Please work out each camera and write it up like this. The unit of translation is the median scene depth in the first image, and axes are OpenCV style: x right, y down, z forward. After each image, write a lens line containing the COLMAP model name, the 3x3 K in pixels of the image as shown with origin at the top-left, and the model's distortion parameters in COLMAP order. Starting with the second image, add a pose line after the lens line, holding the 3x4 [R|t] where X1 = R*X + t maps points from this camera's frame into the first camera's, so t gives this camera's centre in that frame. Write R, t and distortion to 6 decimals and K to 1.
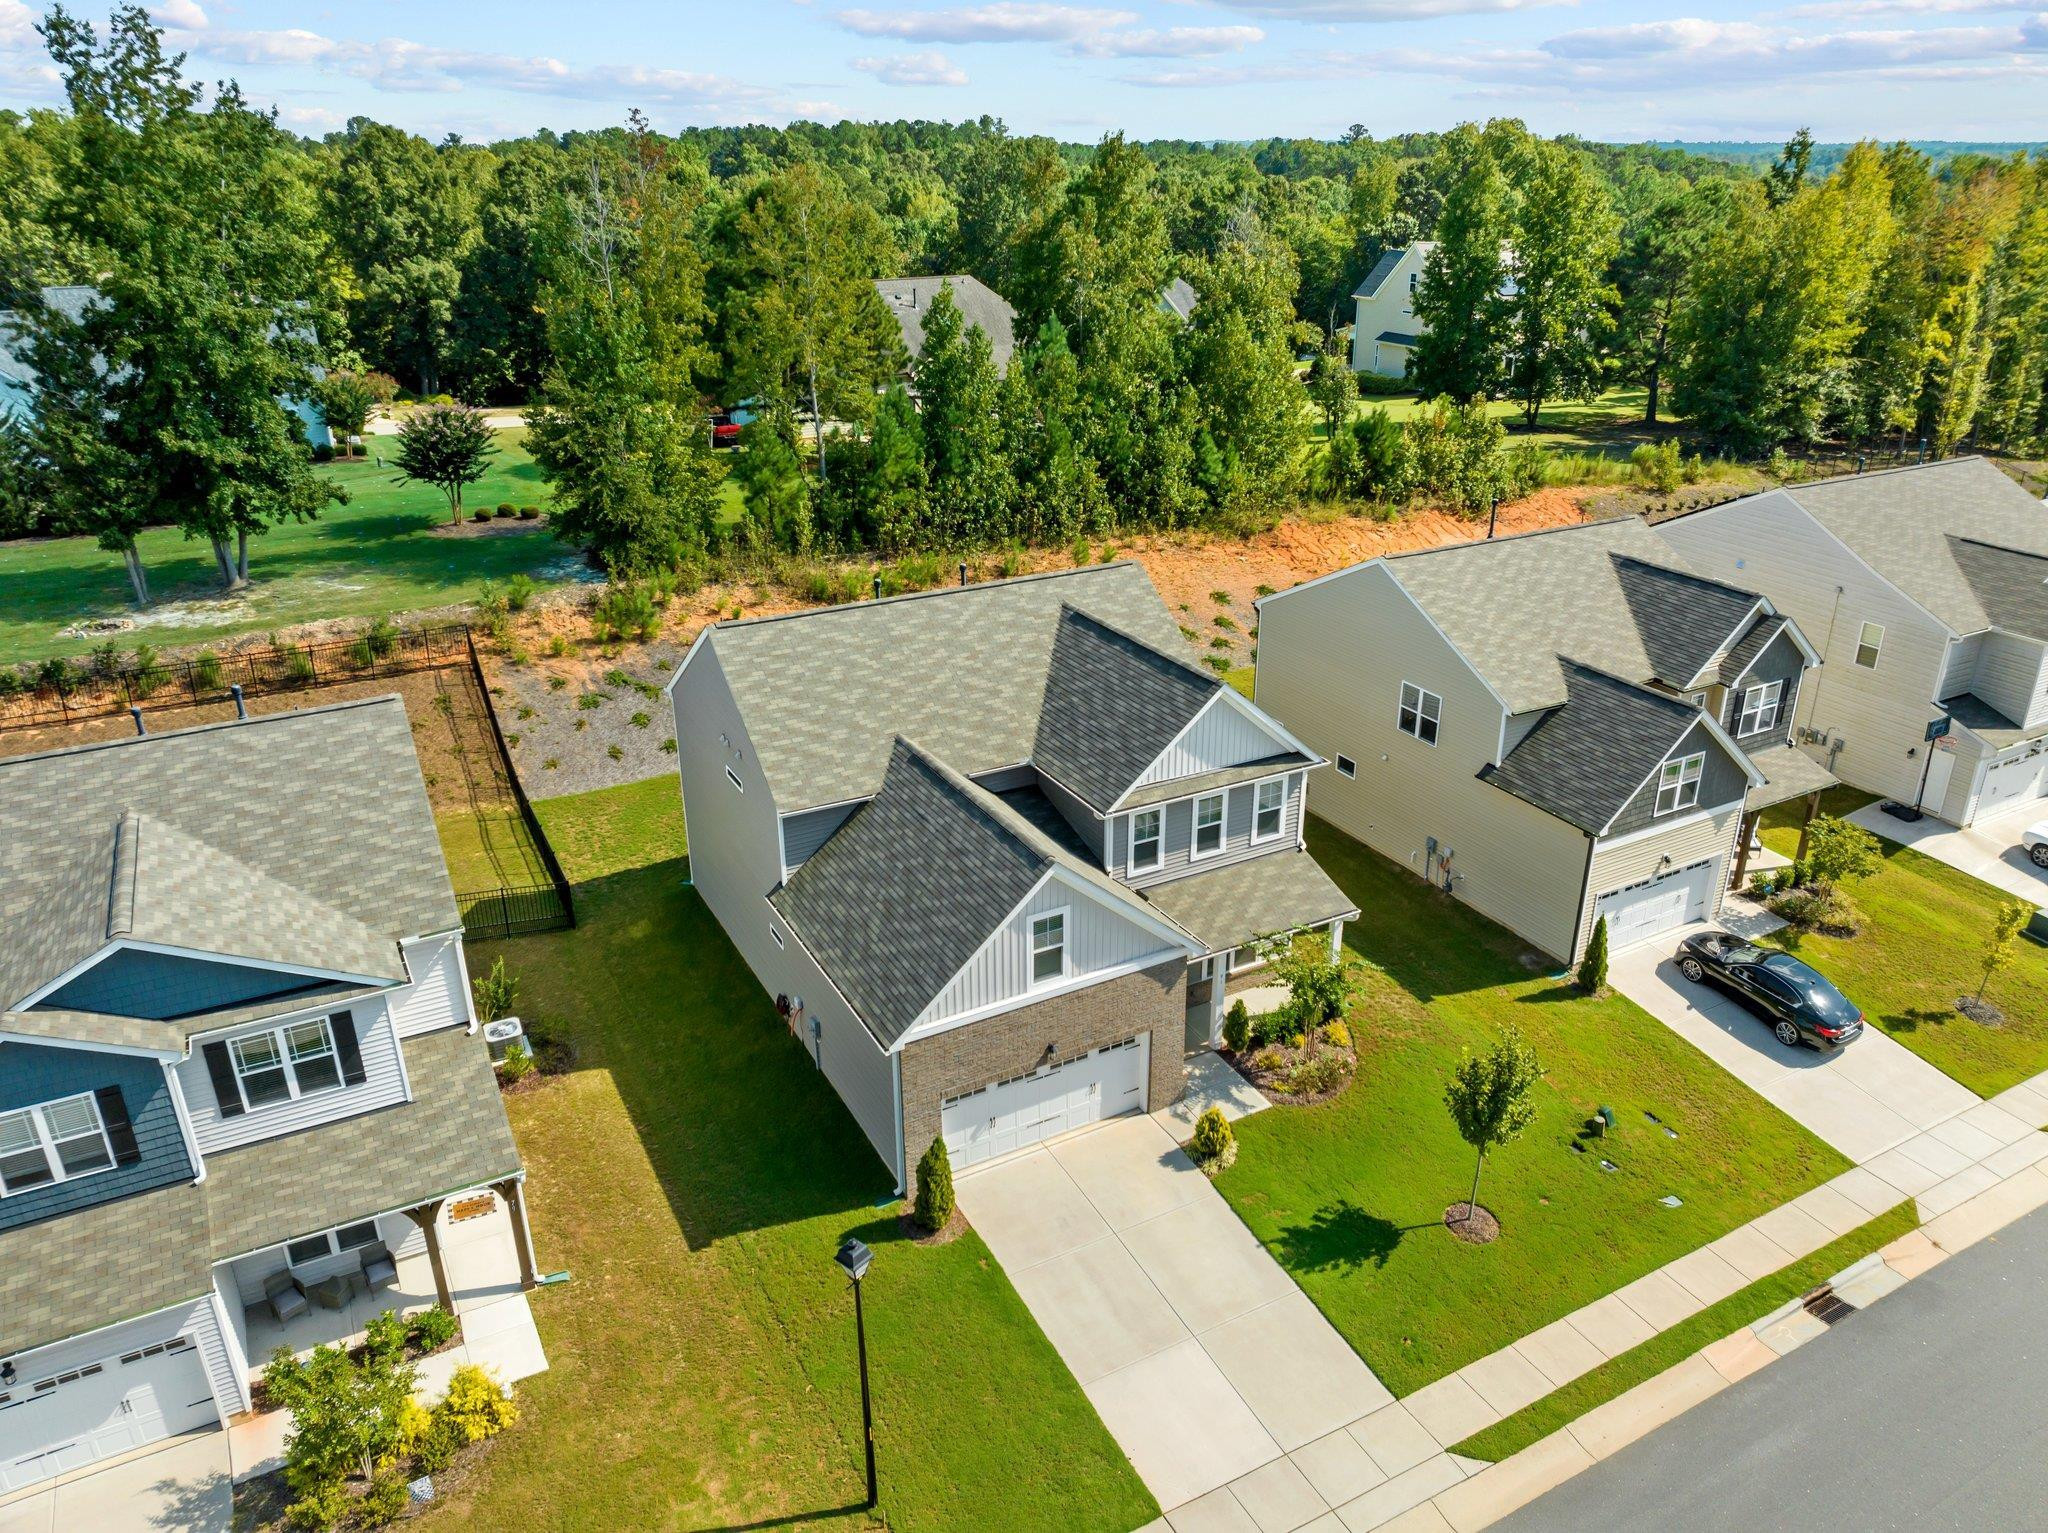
lens RADIAL K [[1441.8, 0, 1030.1], [0, 1441.8, 759.2], [0, 0, 1]] dist [-0.038569, 0.005583]
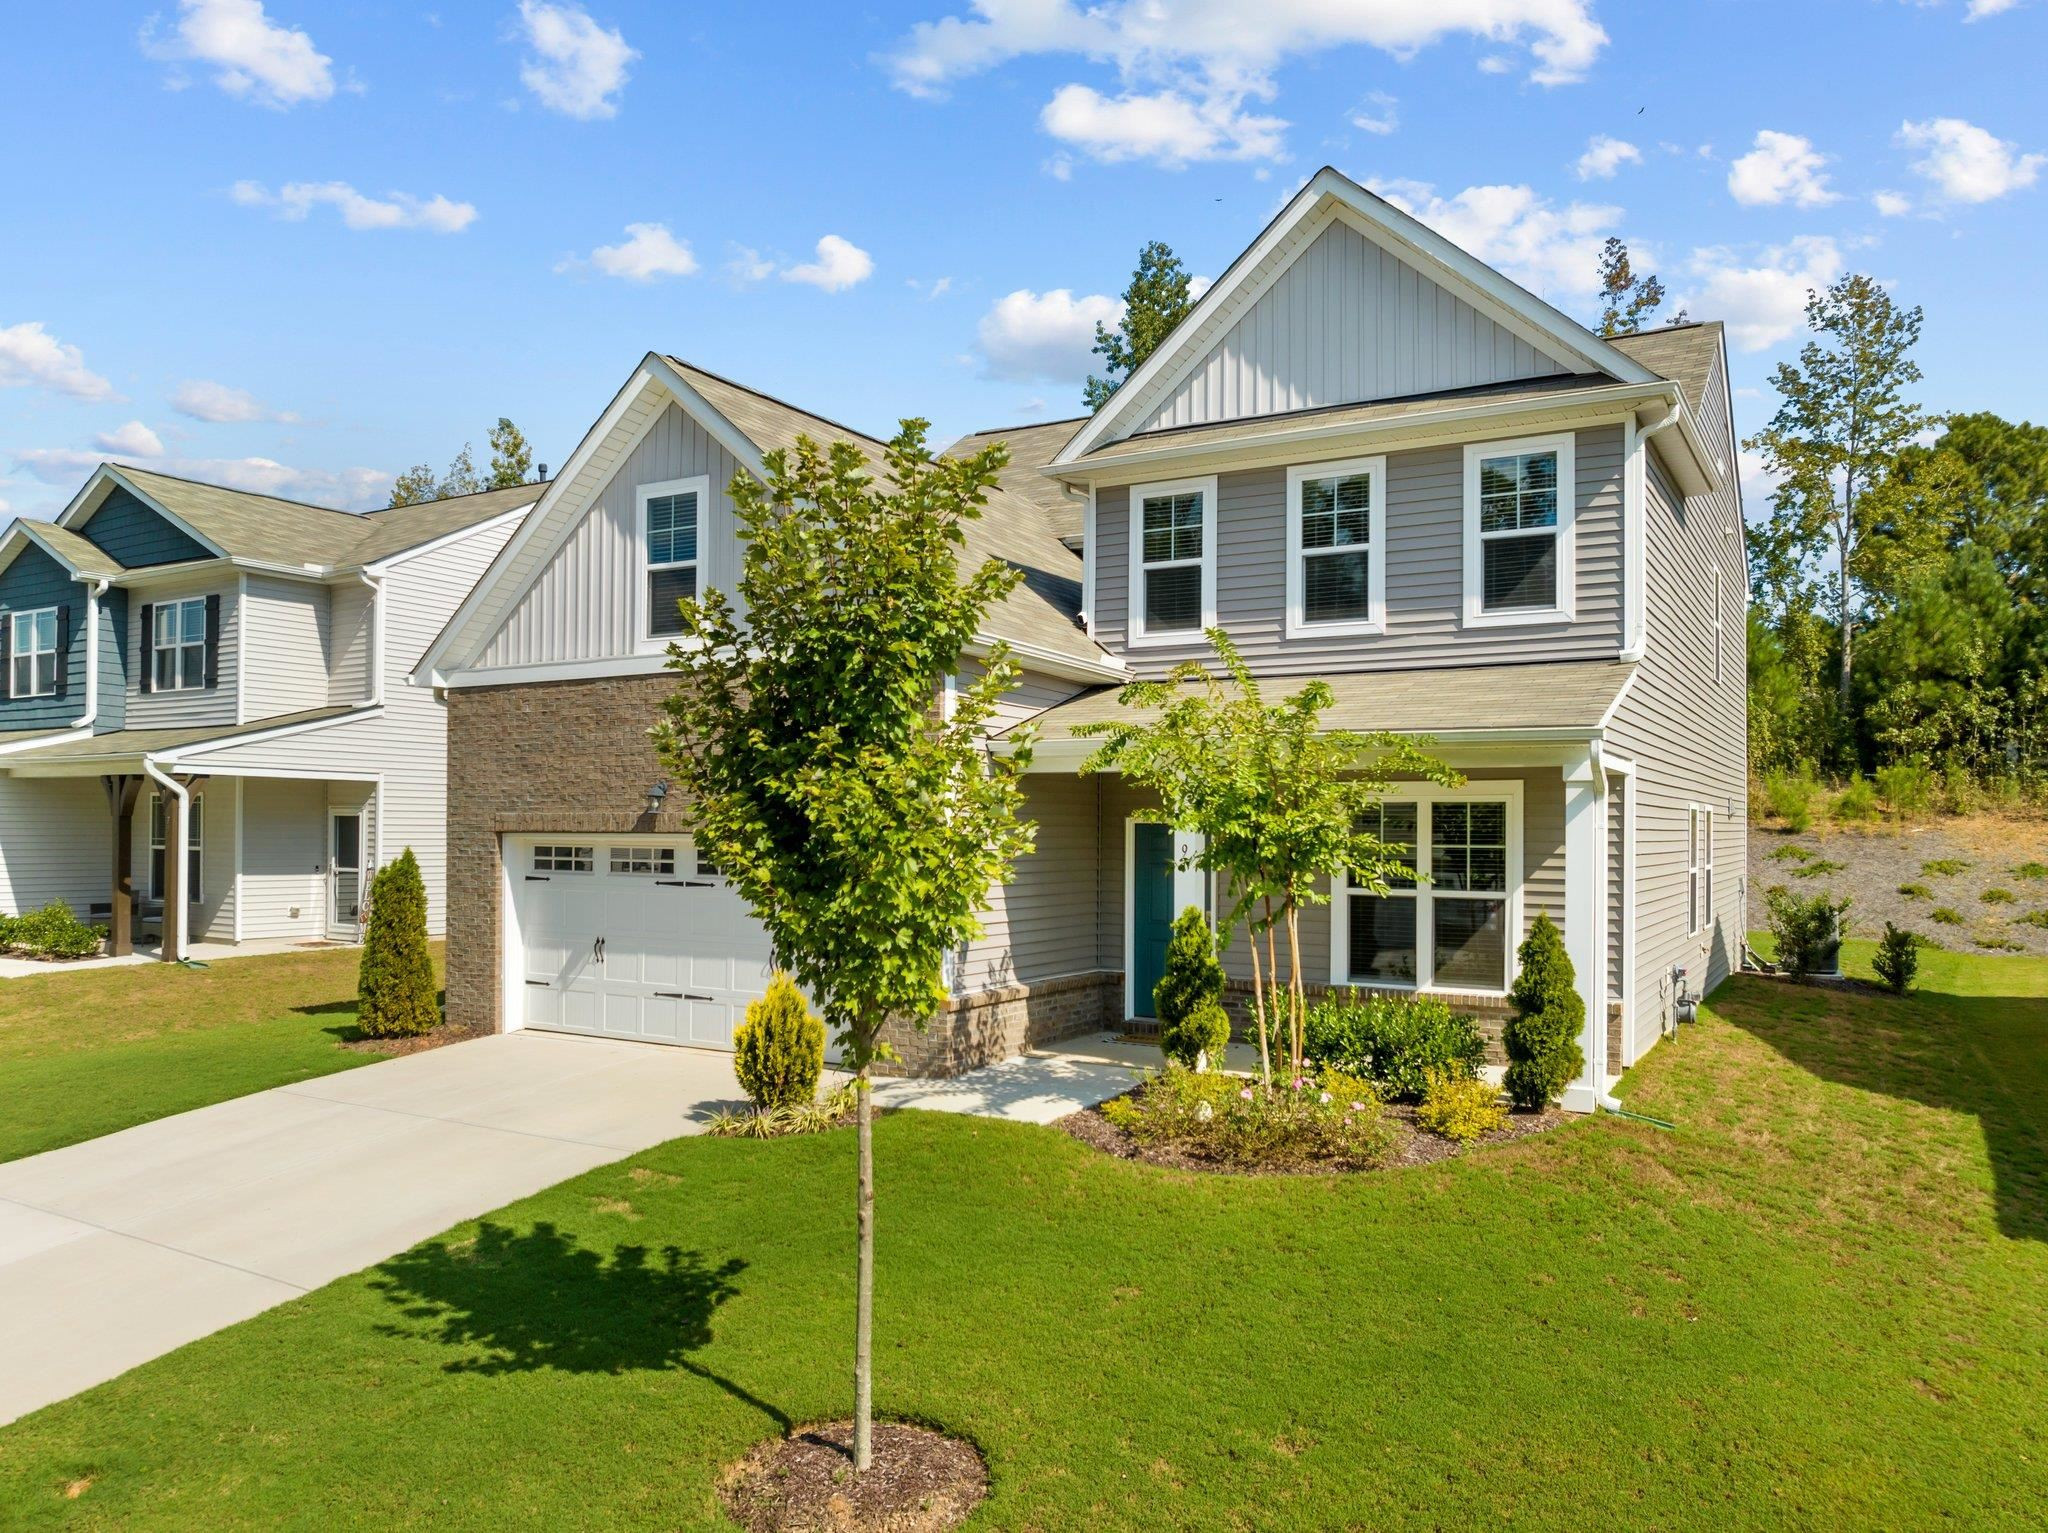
lens RADIAL K [[1441.8, 0, 1030.8], [0, 1441.8, 820.1], [0, 0, 1]] dist [-0.038569, 0.005583]
pose [[0.514238, 0.003260, -0.857642, 0.401179], [-0.347948, 0.914792, -0.205151, 0.214093], [0.783895, 0.403911, 0.471555, 0.703909]]
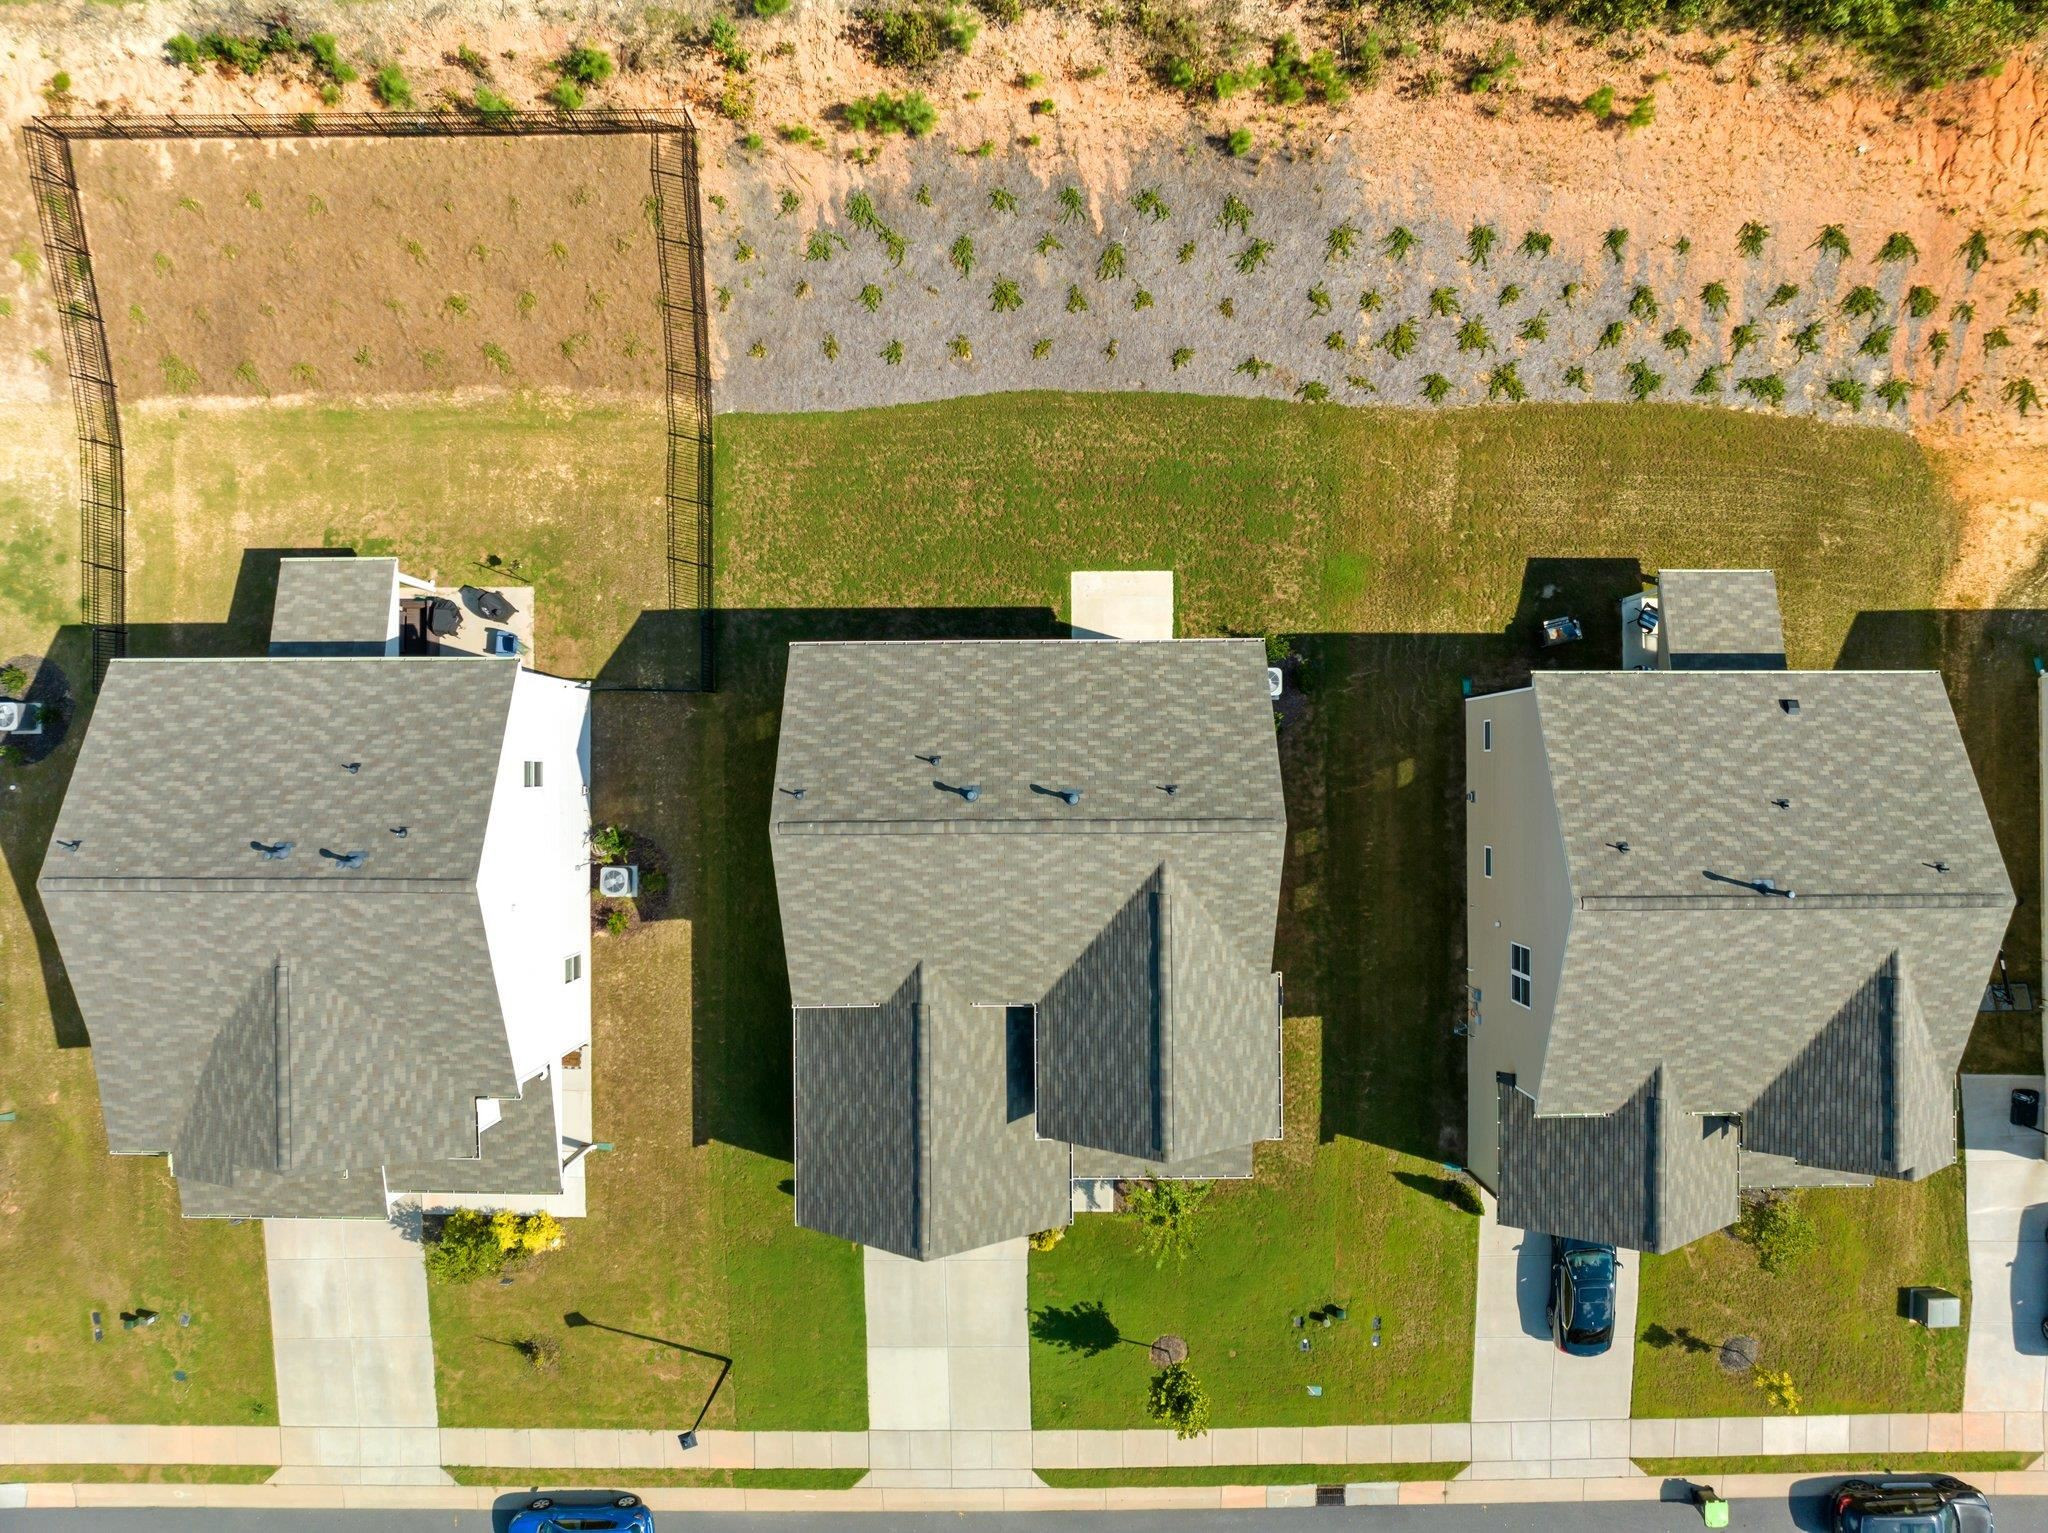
lens RADIAL K [[1441.8, 0, 1030.0], [0, 1441.8, 769.0], [0, 0, 1]] dist [-0.038569, 0.005583]
pose [[0.881597, 0.471945, -0.007368, -0.073915], [-0.180903, 0.352264, 0.918251, -0.978388], [0.435959, -0.808195, 0.395931, 0.669833]]
